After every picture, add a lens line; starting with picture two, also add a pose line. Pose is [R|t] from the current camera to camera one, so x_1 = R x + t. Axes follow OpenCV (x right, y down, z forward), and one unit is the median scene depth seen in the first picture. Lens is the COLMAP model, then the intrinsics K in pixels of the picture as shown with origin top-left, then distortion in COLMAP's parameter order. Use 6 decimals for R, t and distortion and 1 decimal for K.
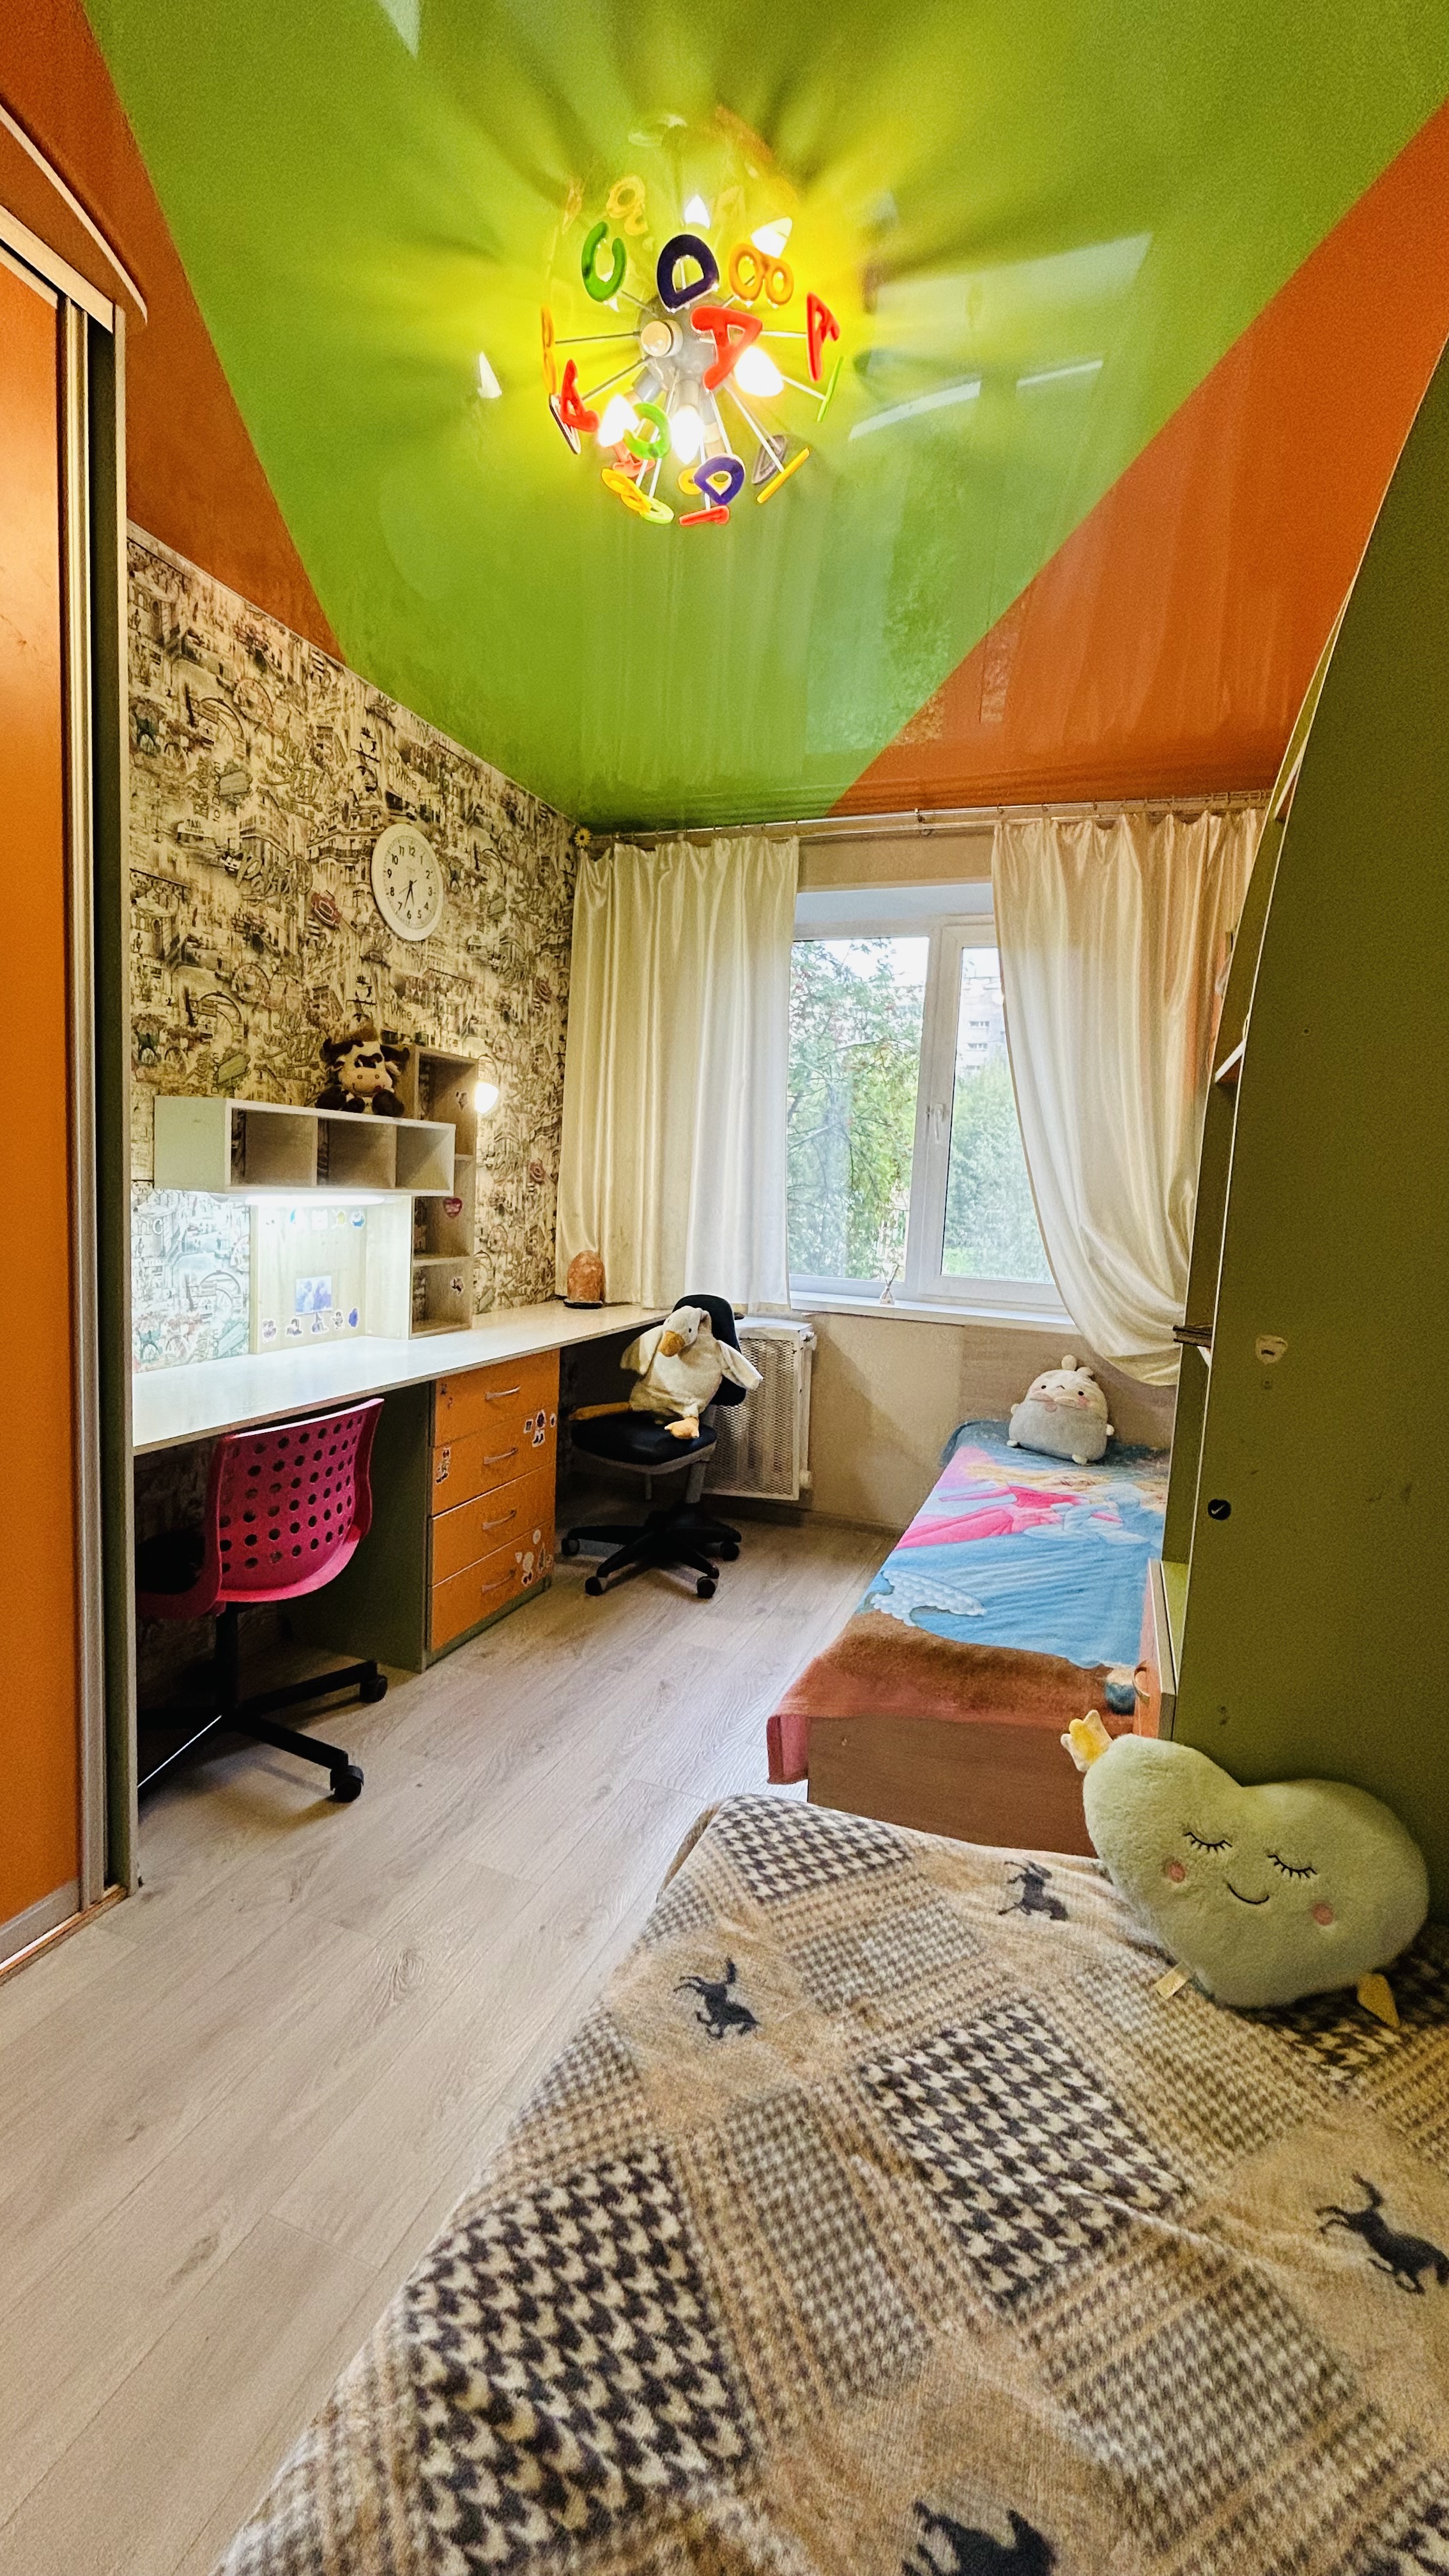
lens RADIAL K [[1047.8, 0, 732.5], [0, 1047.8, 1292.9], [0, 0, 1]] dist [-0.002957, -0.000417]
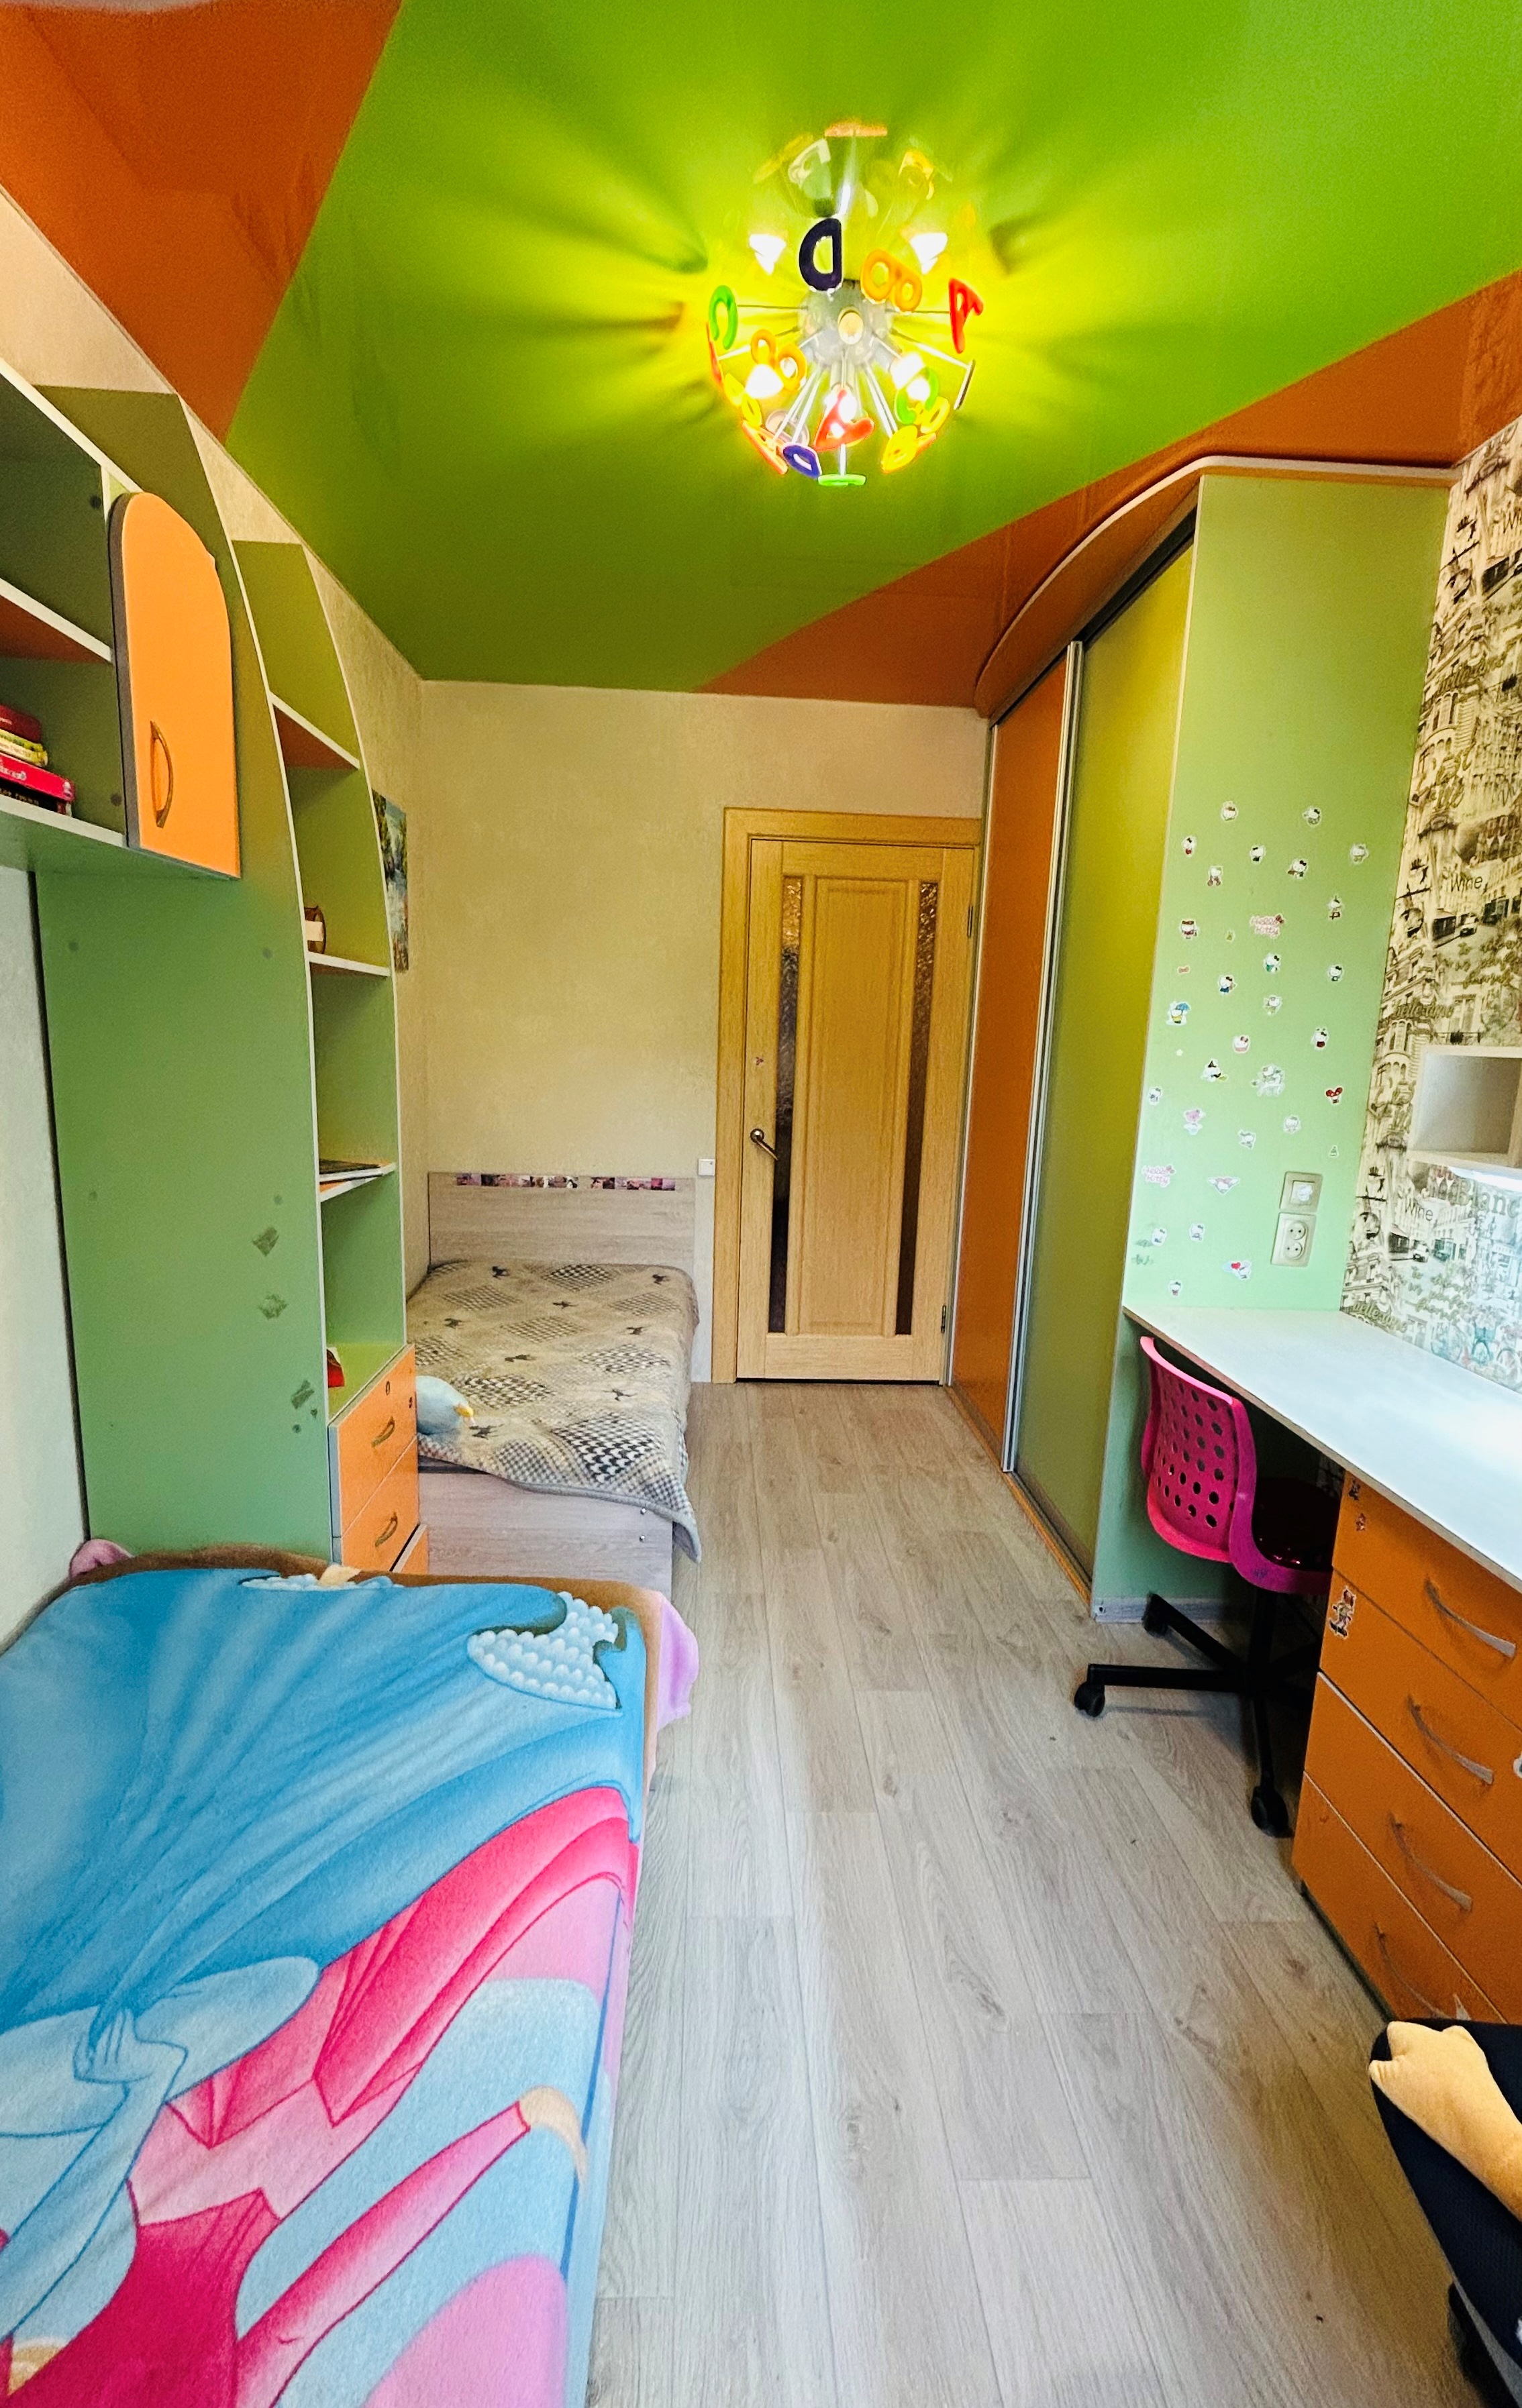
lens RADIAL K [[1004.7, 0, 759.8], [0, 1004.7, 1201.2], [0, 0, 1]] dist [-0.000447, -0.000008]
pose [[-0.913939, -0.013249, -0.405635, 0.354906], [-0.118152, 0.964862, 0.234694, -0.211813], [0.388272, 0.262423, -0.883391, 1.670875]]
